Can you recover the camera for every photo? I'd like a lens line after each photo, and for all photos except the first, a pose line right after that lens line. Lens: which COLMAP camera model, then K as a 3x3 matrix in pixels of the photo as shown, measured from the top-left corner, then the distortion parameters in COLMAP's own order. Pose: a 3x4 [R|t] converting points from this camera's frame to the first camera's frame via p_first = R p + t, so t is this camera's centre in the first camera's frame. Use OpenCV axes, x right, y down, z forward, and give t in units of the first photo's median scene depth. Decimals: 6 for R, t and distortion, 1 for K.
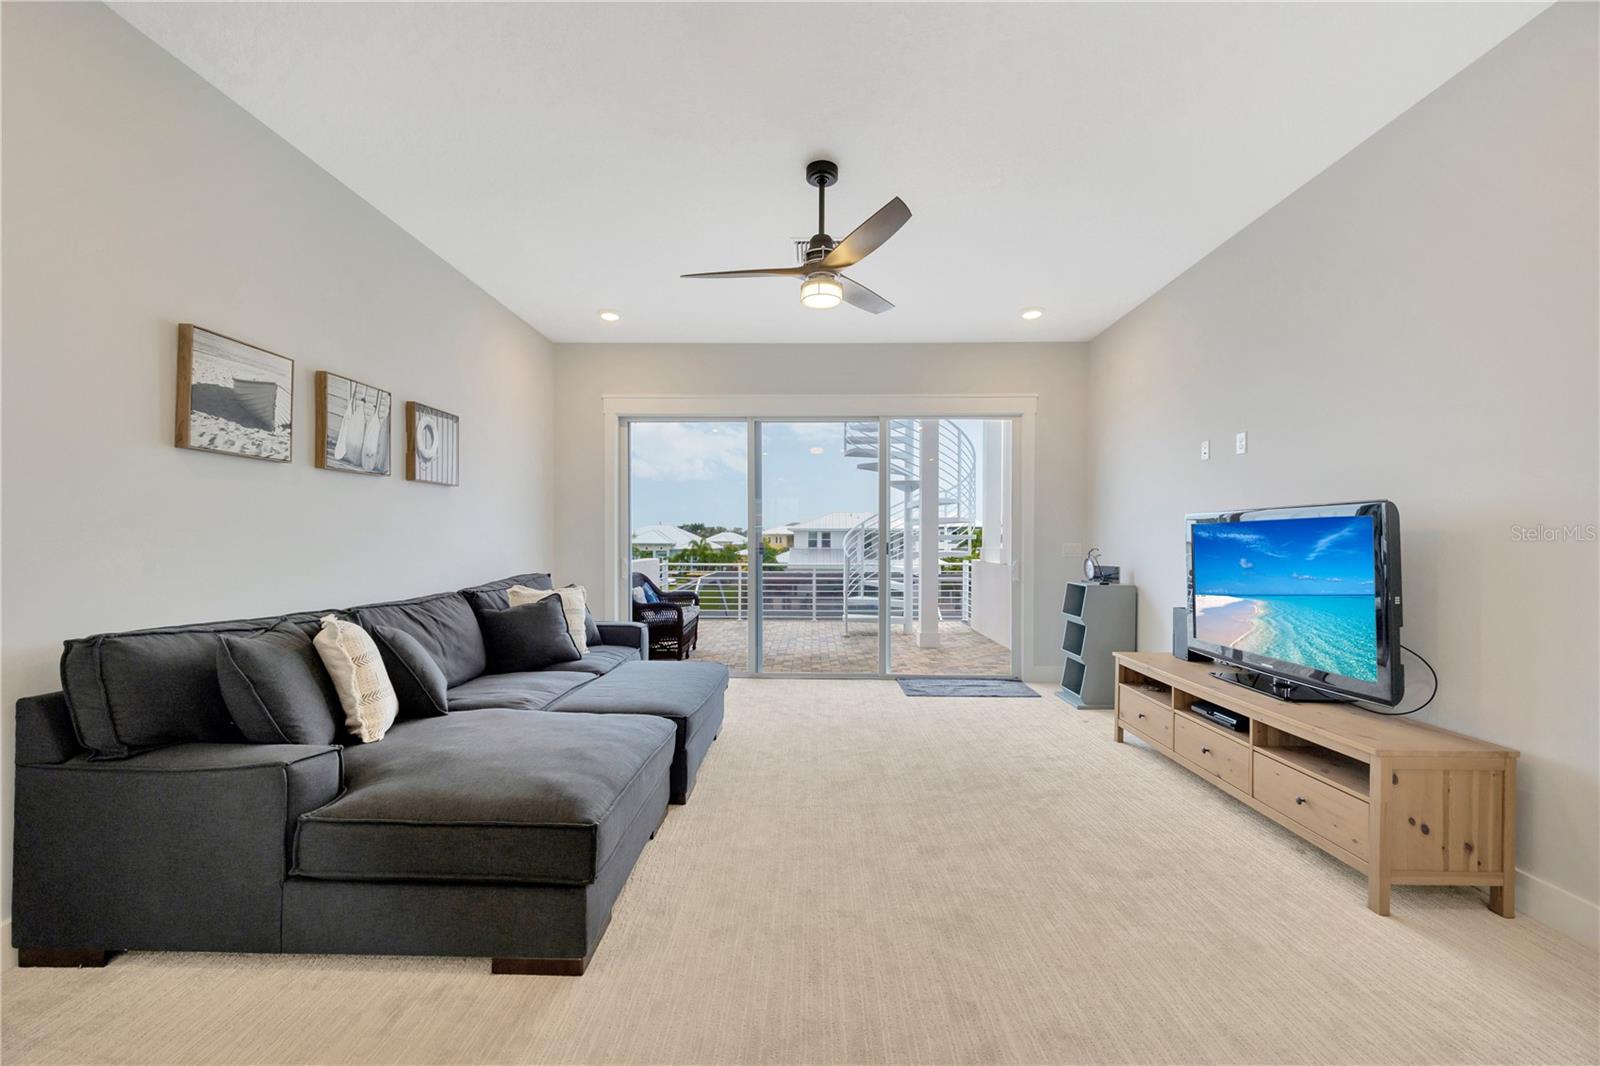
lens RADIAL K [[619.5, 0, 797.0], [0, 619.5, 538.9], [0, 0, 1]] dist [-0.000024, -0.000941]
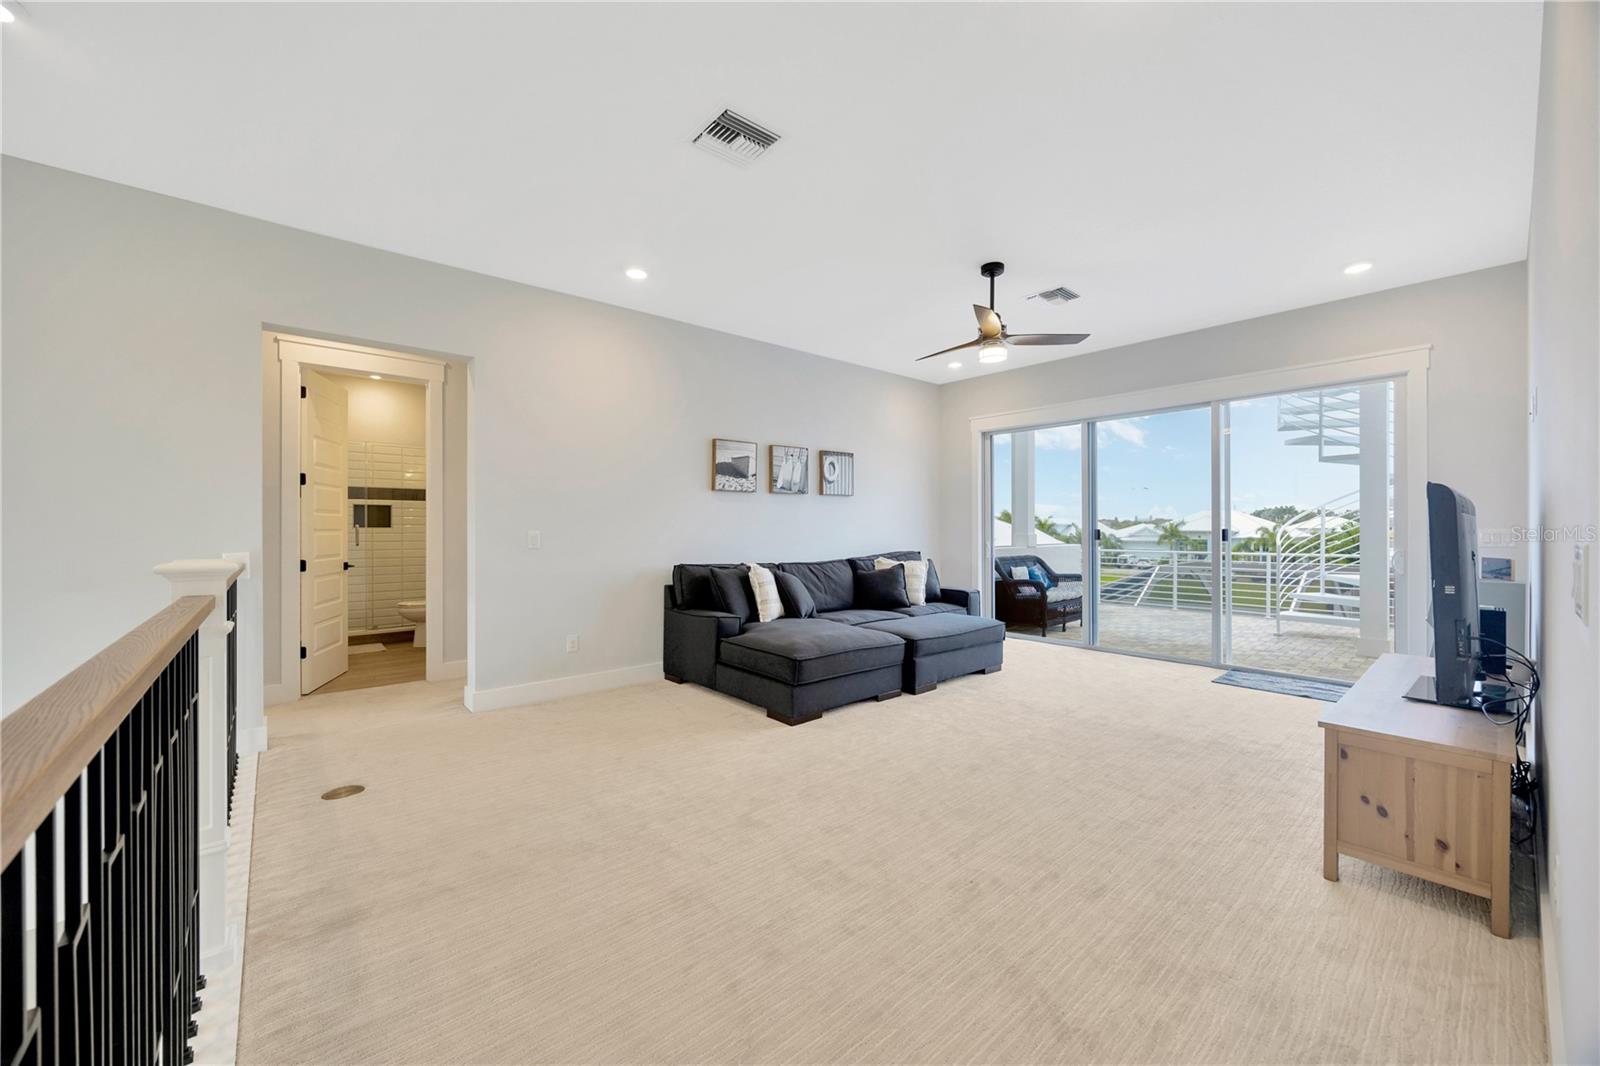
lens RADIAL K [[619.5, 0, 804.0], [0, 619.5, 528.0], [0, 0, 1]] dist [-0.000024, -0.000941]
pose [[0.665648, -0.005183, -0.746248, 0.750294], [0.006547, 0.999978, -0.001105, 0.001836], [0.746237, -0.004150, 0.665667, -0.243951]]
